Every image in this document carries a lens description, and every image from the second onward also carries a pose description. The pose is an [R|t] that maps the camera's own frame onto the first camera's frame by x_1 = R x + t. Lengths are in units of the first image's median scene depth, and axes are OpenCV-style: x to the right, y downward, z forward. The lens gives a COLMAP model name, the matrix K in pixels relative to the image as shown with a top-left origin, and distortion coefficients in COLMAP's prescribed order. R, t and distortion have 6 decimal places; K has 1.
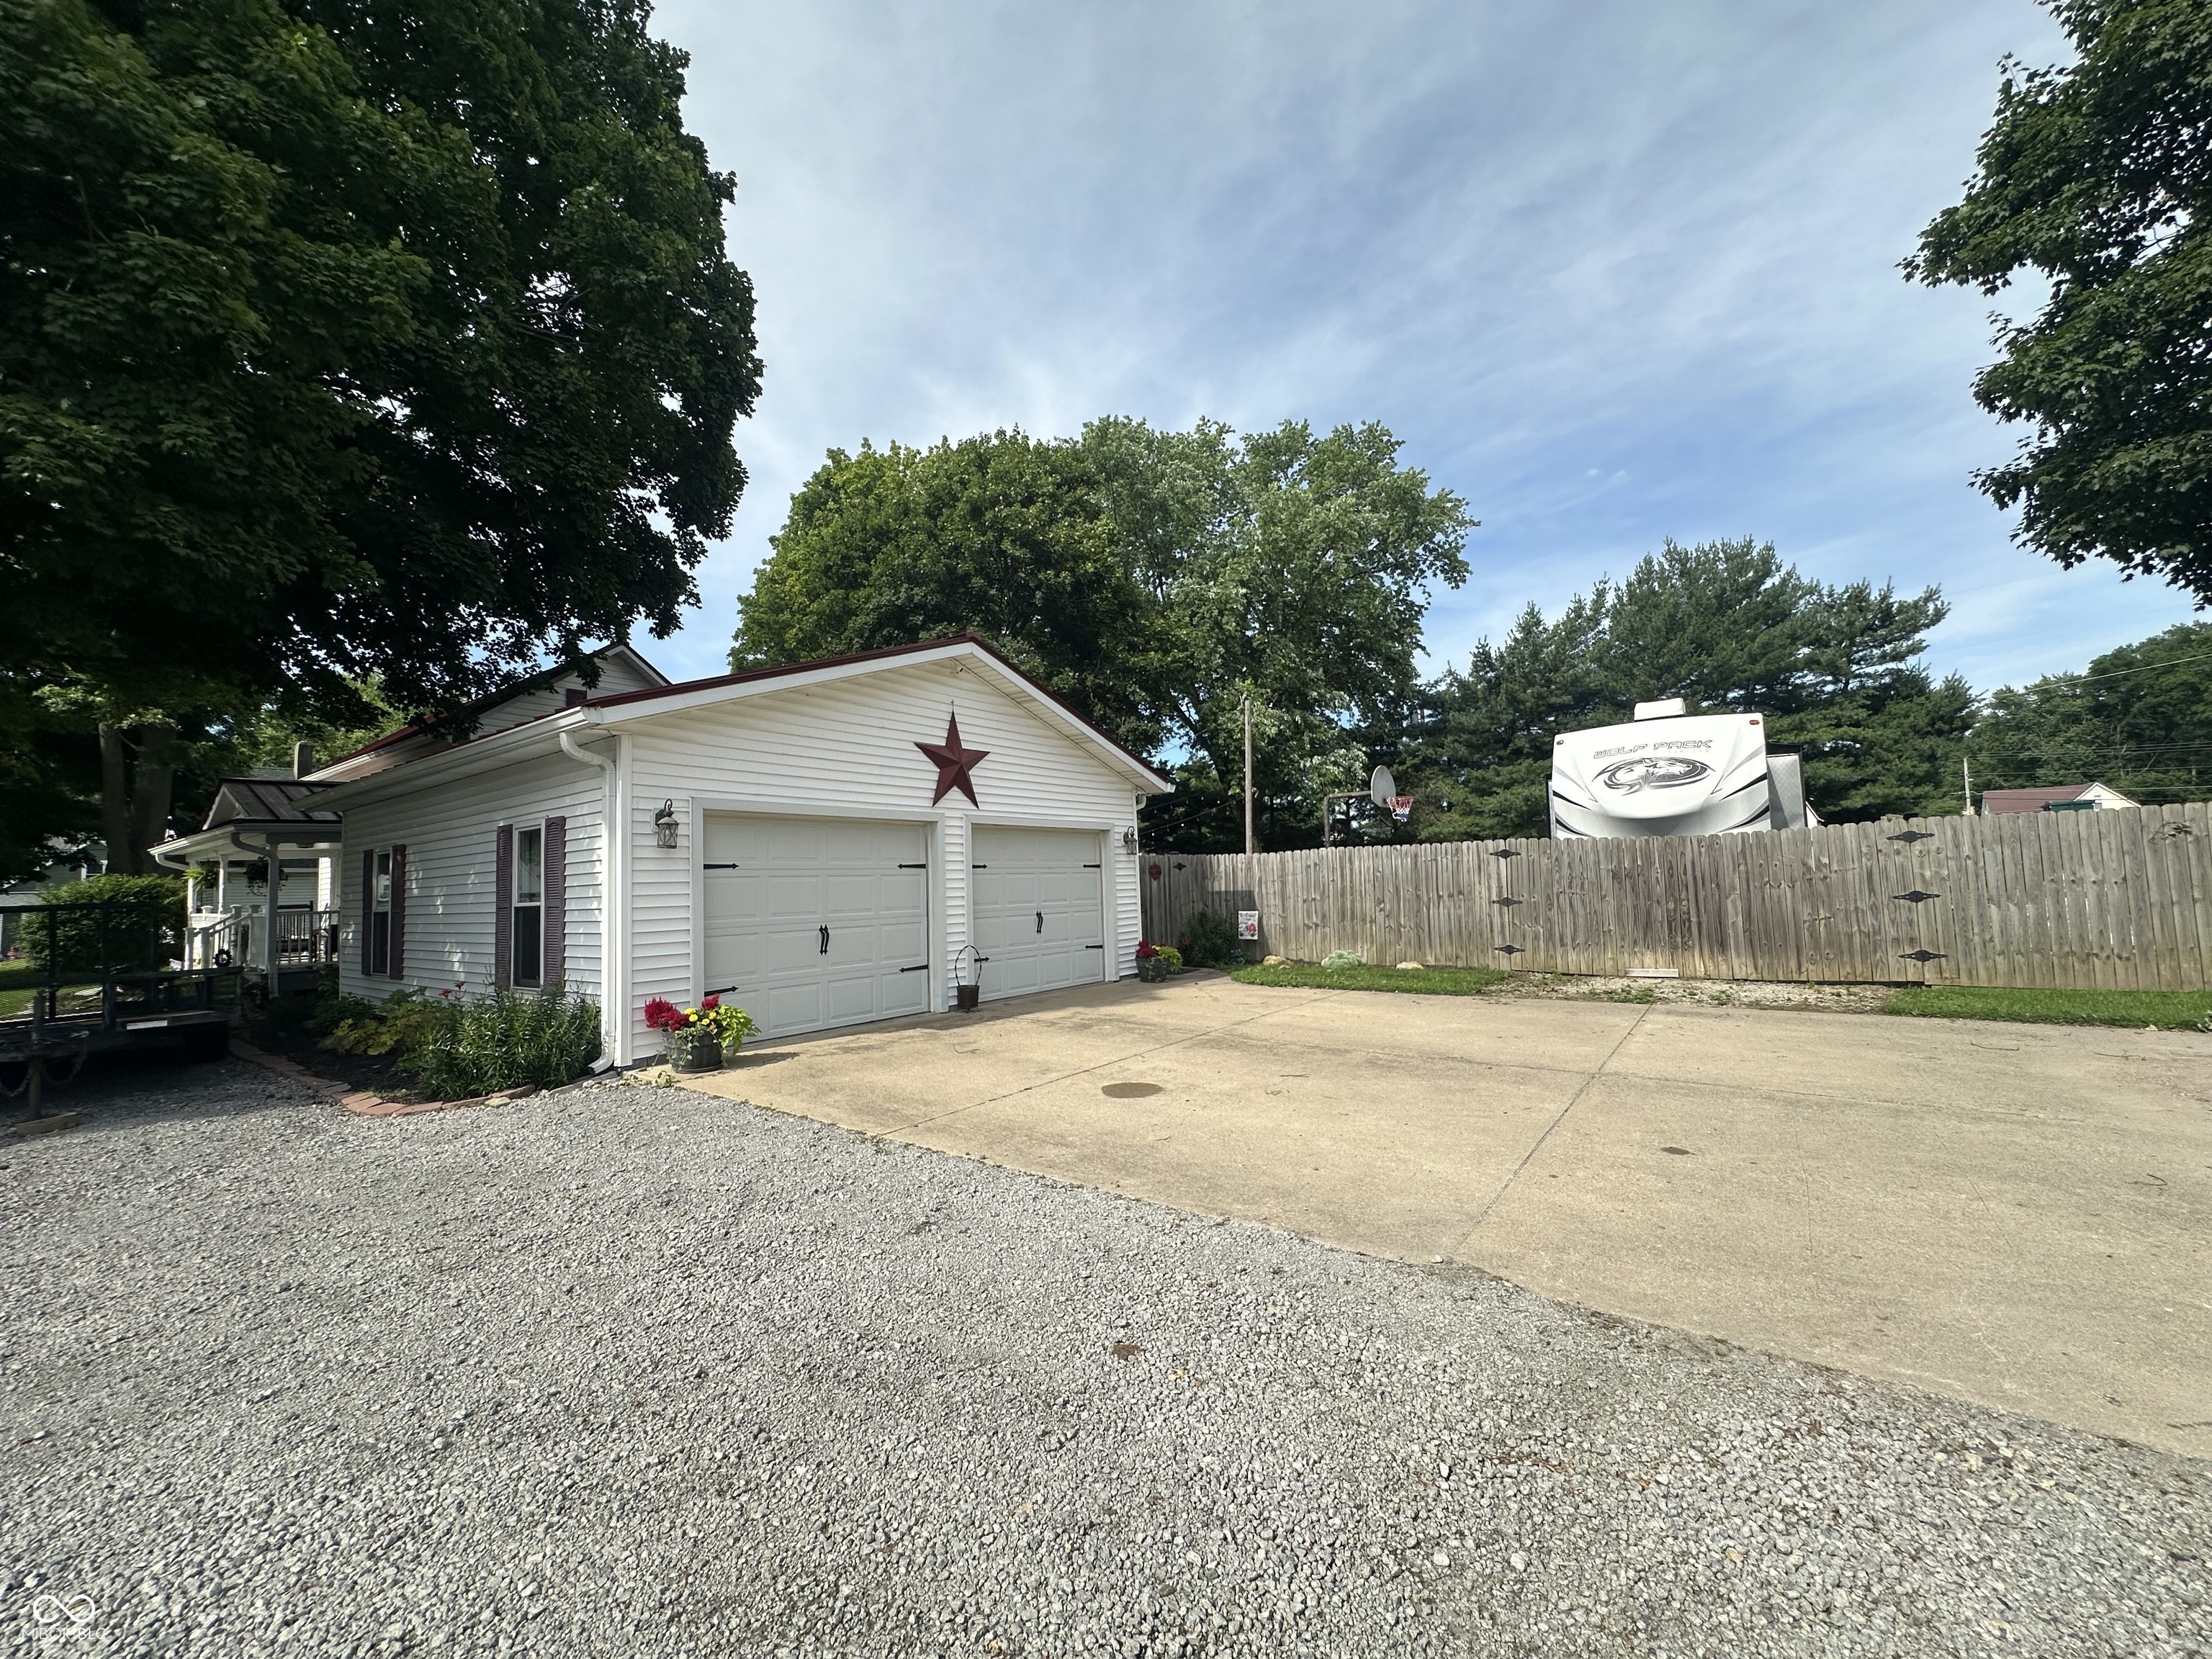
lens RADIAL K [[883.3, 0, 1103.1], [0, 883.3, 824.1], [0, 0, 1]] dist [-0.007246, 0.001620]
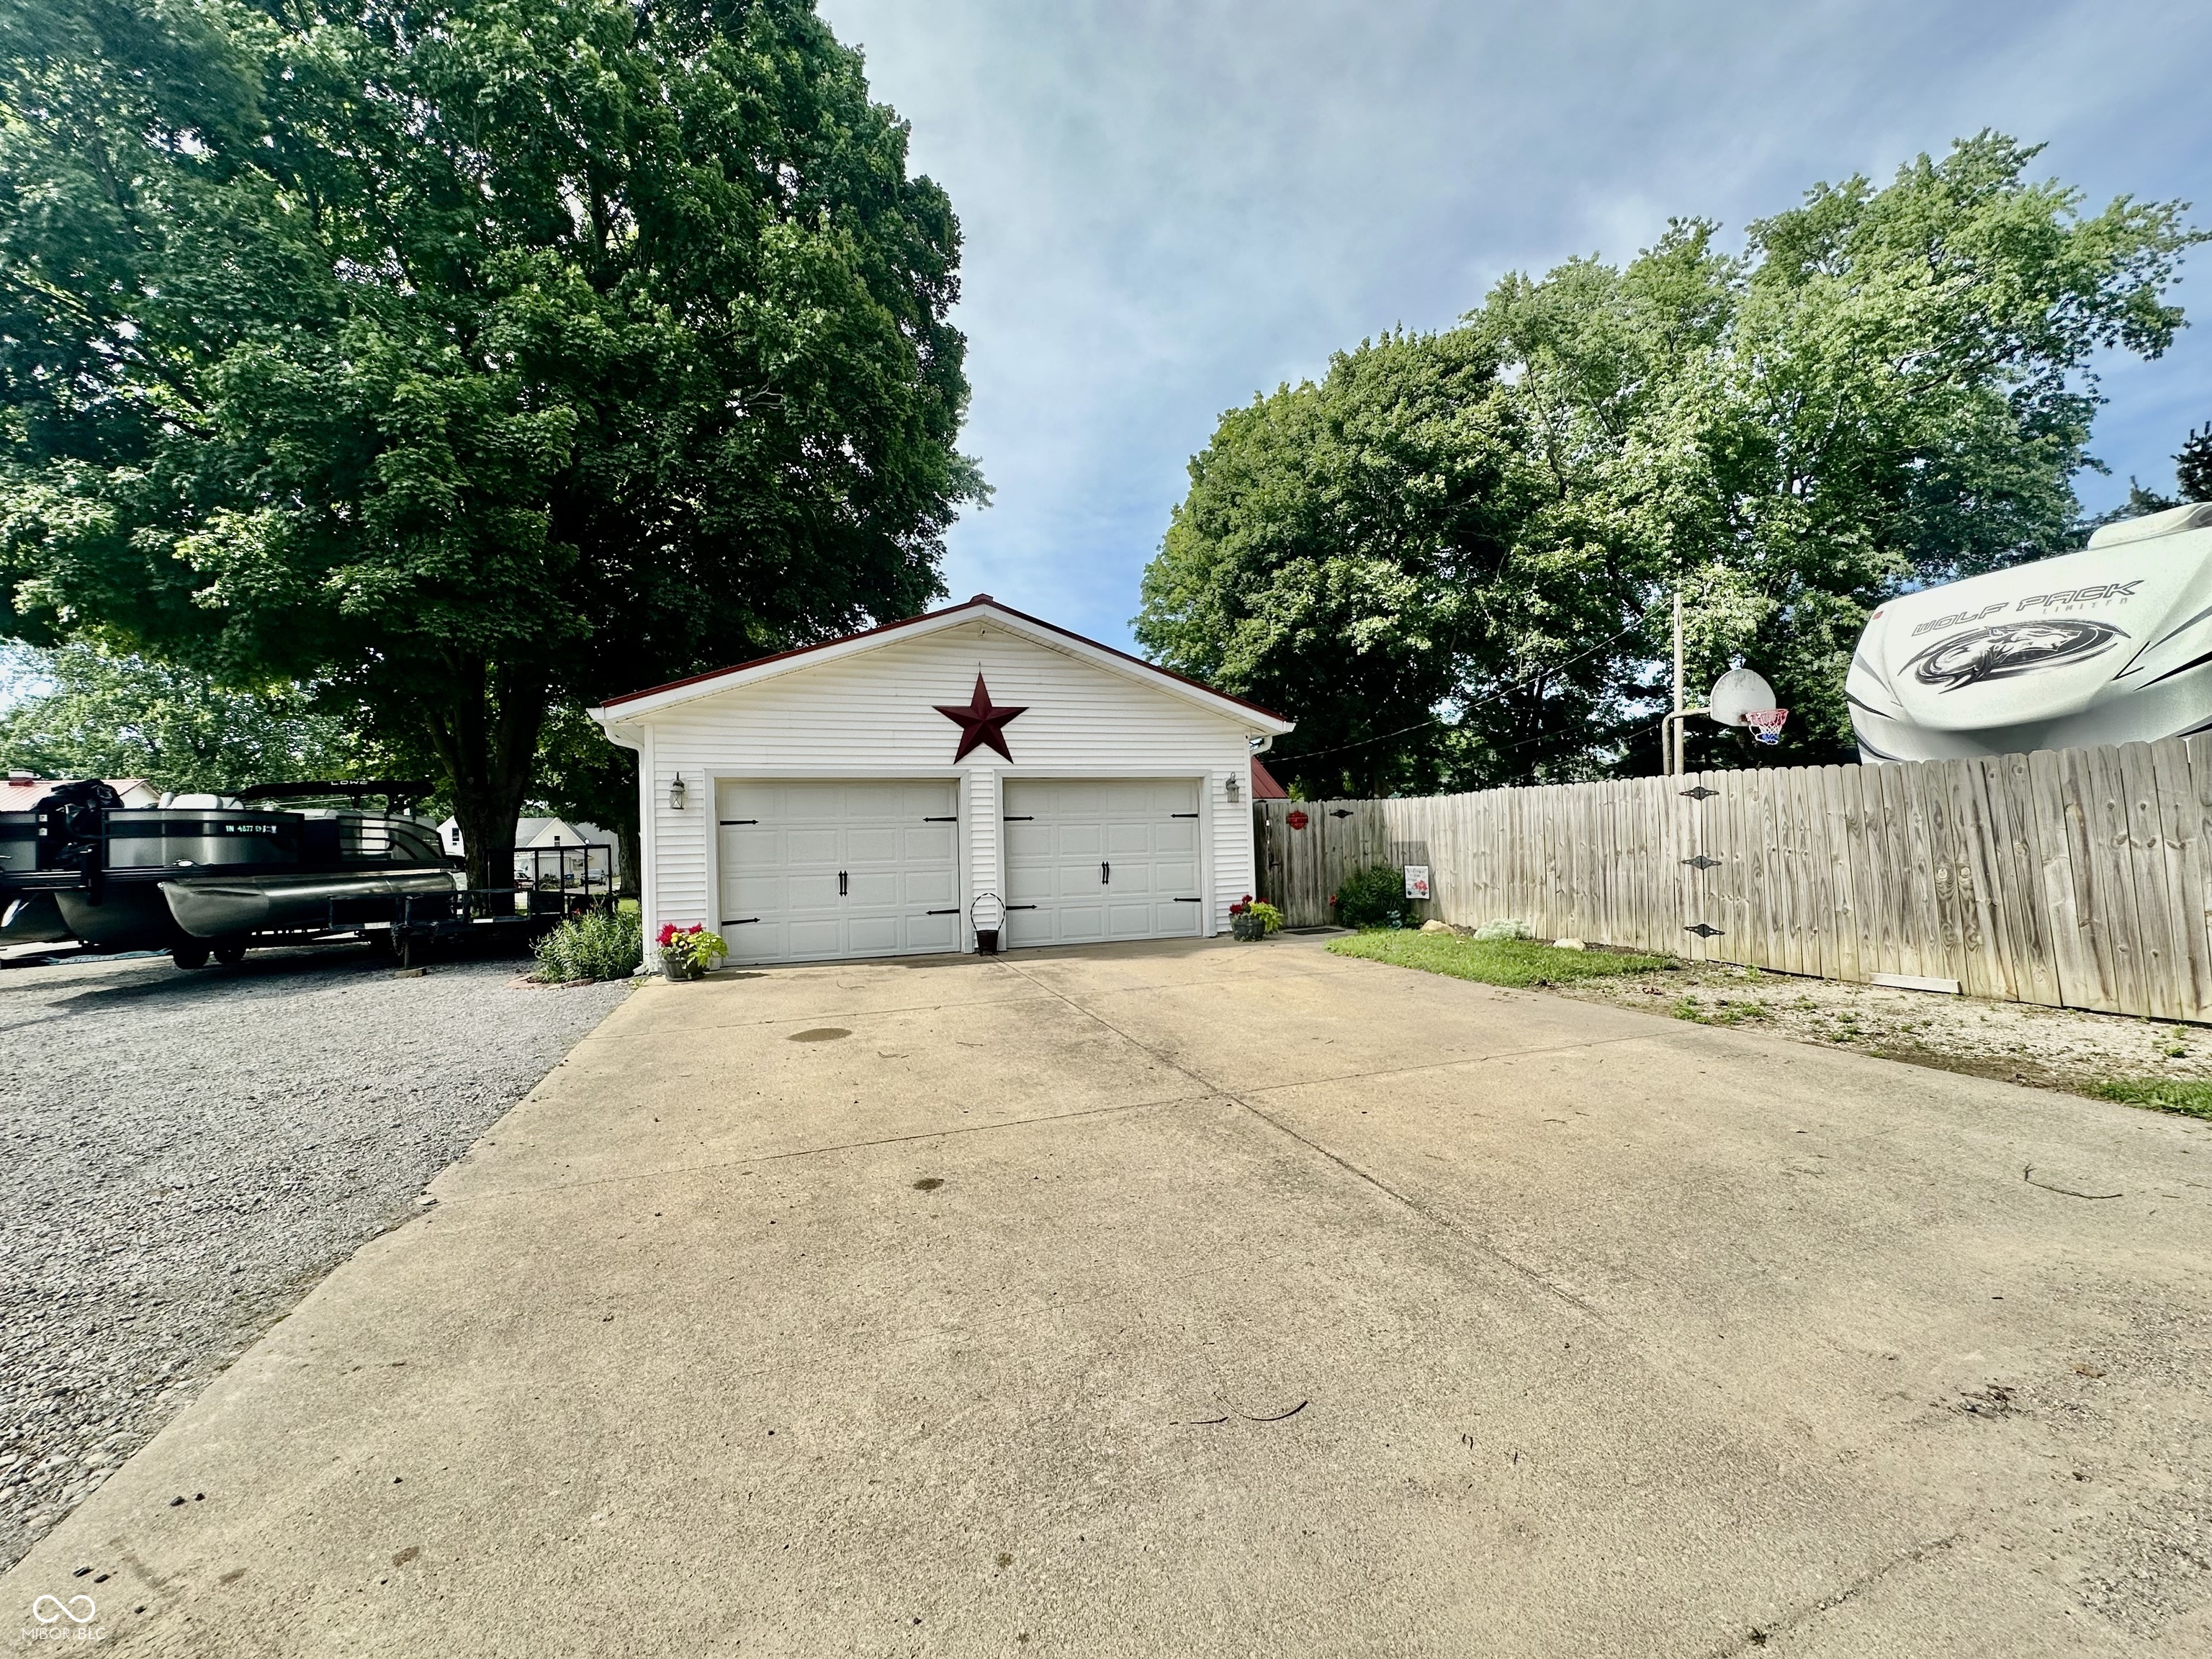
lens RADIAL K [[883.3, 0, 1101.1], [0, 883.3, 837.0], [0, 0, 1]] dist [-0.007246, 0.001620]
pose [[0.830912, 0.004957, -0.556382, 0.467191], [0.039478, 0.996915, 0.067839, 0.002259], [0.555002, -0.078333, 0.828152, 0.168862]]
